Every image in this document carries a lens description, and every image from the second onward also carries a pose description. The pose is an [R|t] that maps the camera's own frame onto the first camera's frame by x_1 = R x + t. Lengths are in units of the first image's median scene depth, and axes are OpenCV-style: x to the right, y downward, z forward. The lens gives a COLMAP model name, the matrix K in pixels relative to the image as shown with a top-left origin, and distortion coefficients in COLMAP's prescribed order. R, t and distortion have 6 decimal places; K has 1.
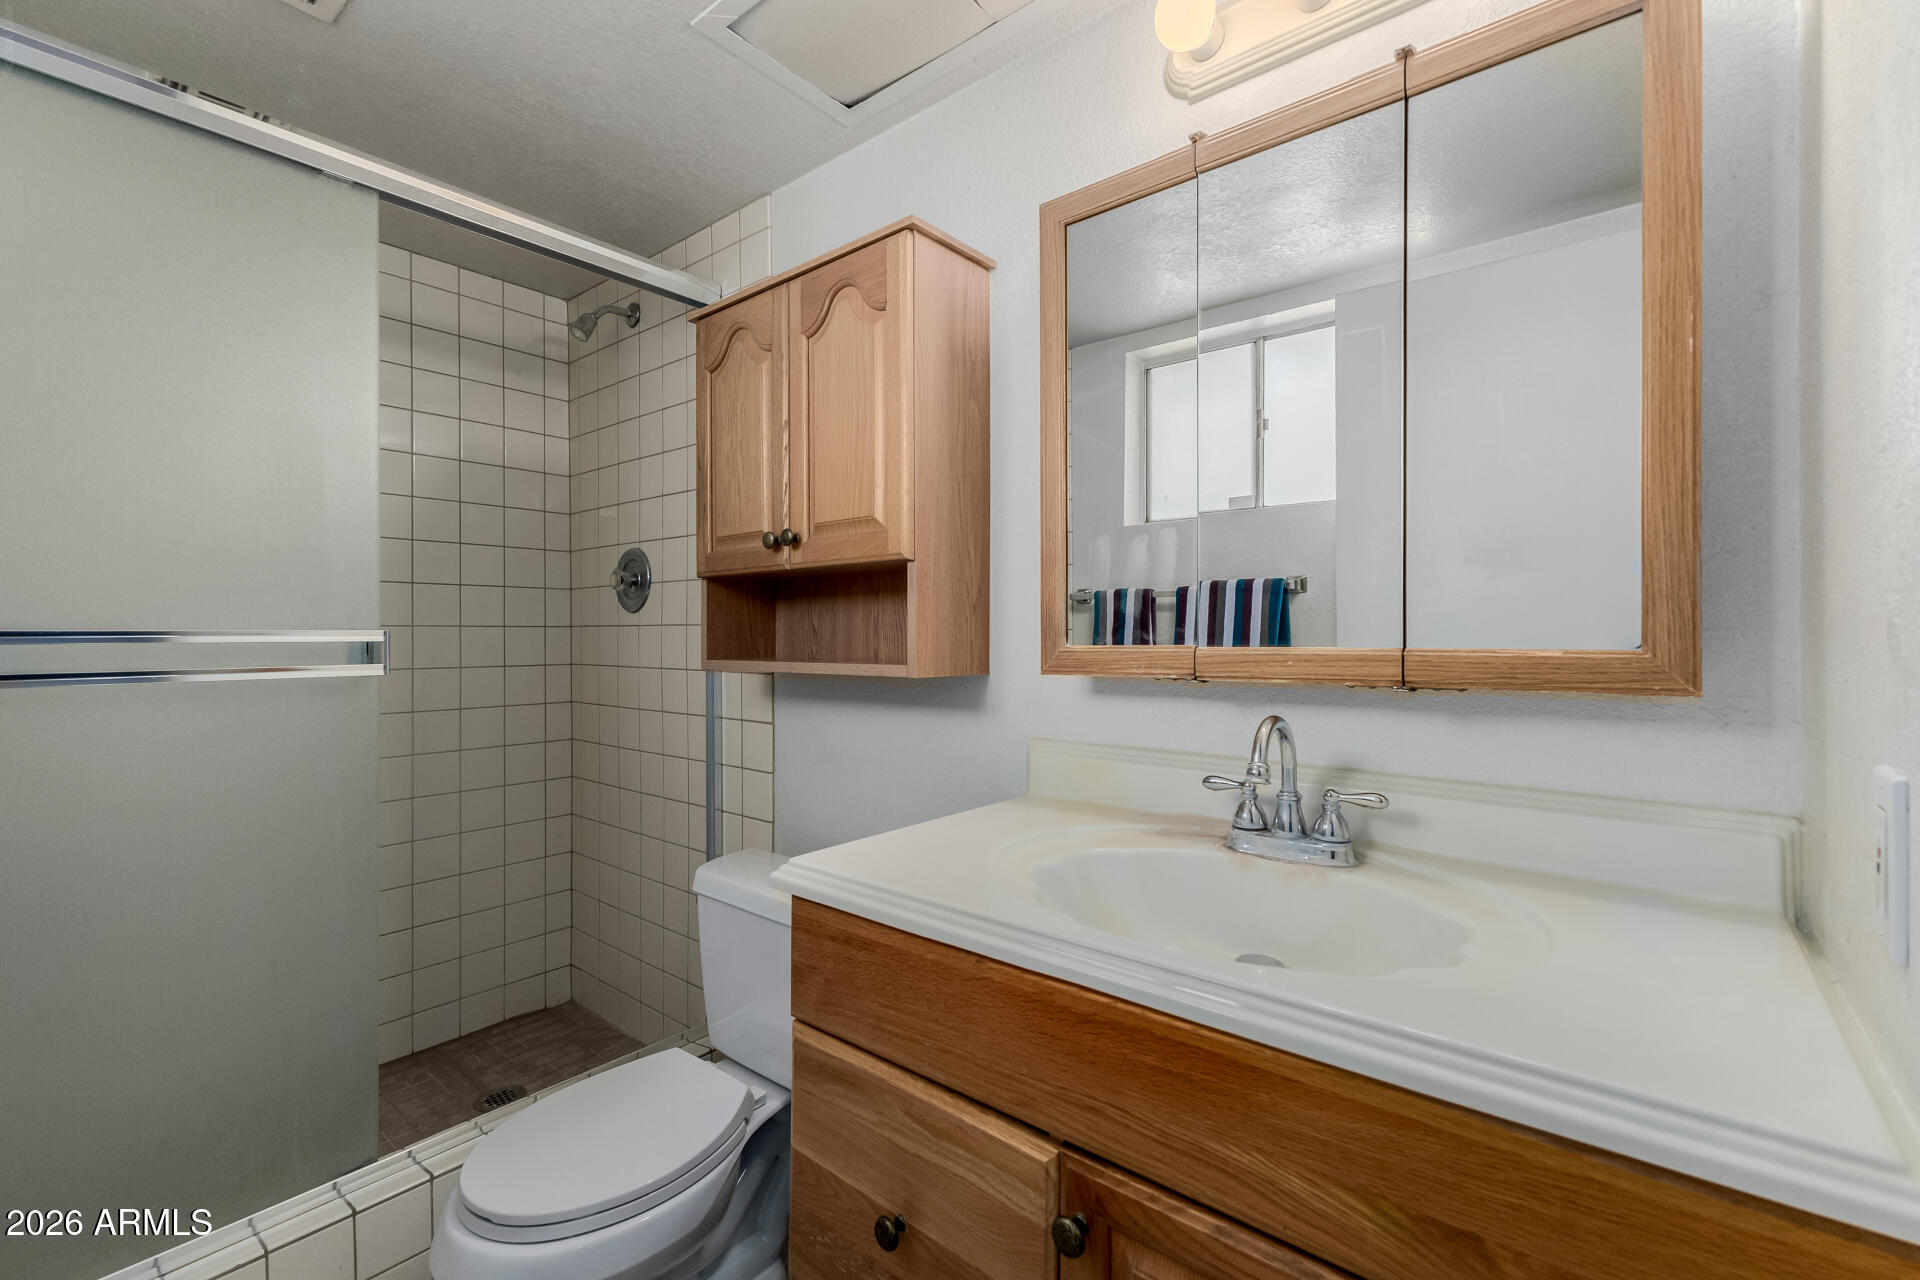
lens RADIAL K [[846.1, 0, 962.4], [0, 846.1, 630.6], [0, 0, 1]] dist [0.011166, -0.003183]
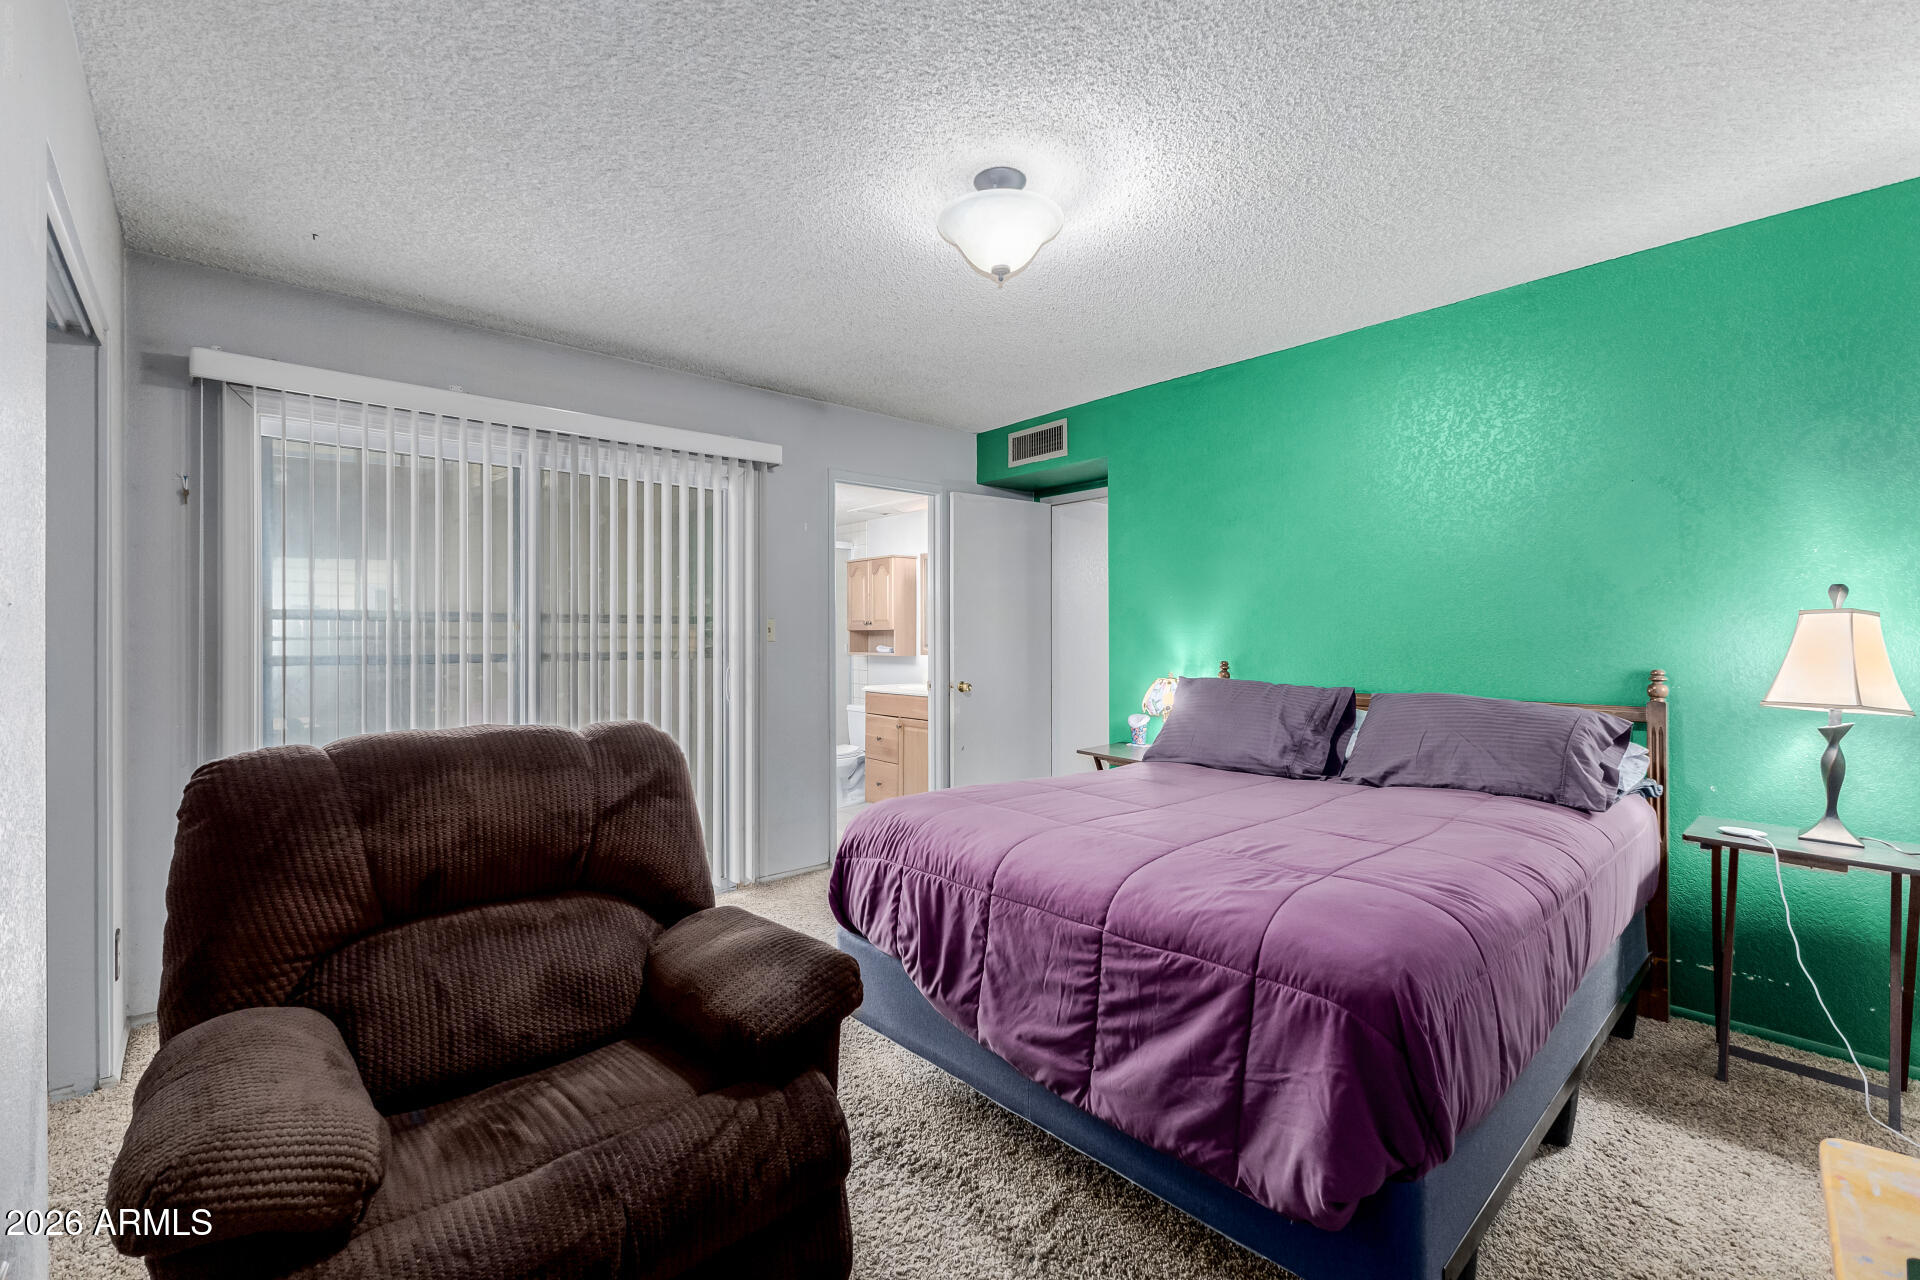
lens RADIAL K [[846.1, 0, 962.8], [0, 846.1, 635.1], [0, 0, 1]] dist [0.011166, -0.003183]
pose [[0.988825, 0.004961, -0.148997, 0.903115], [-0.006287, 0.999945, -0.008433, -0.011897], [0.148946, 0.009276, 0.988802, -3.159937]]
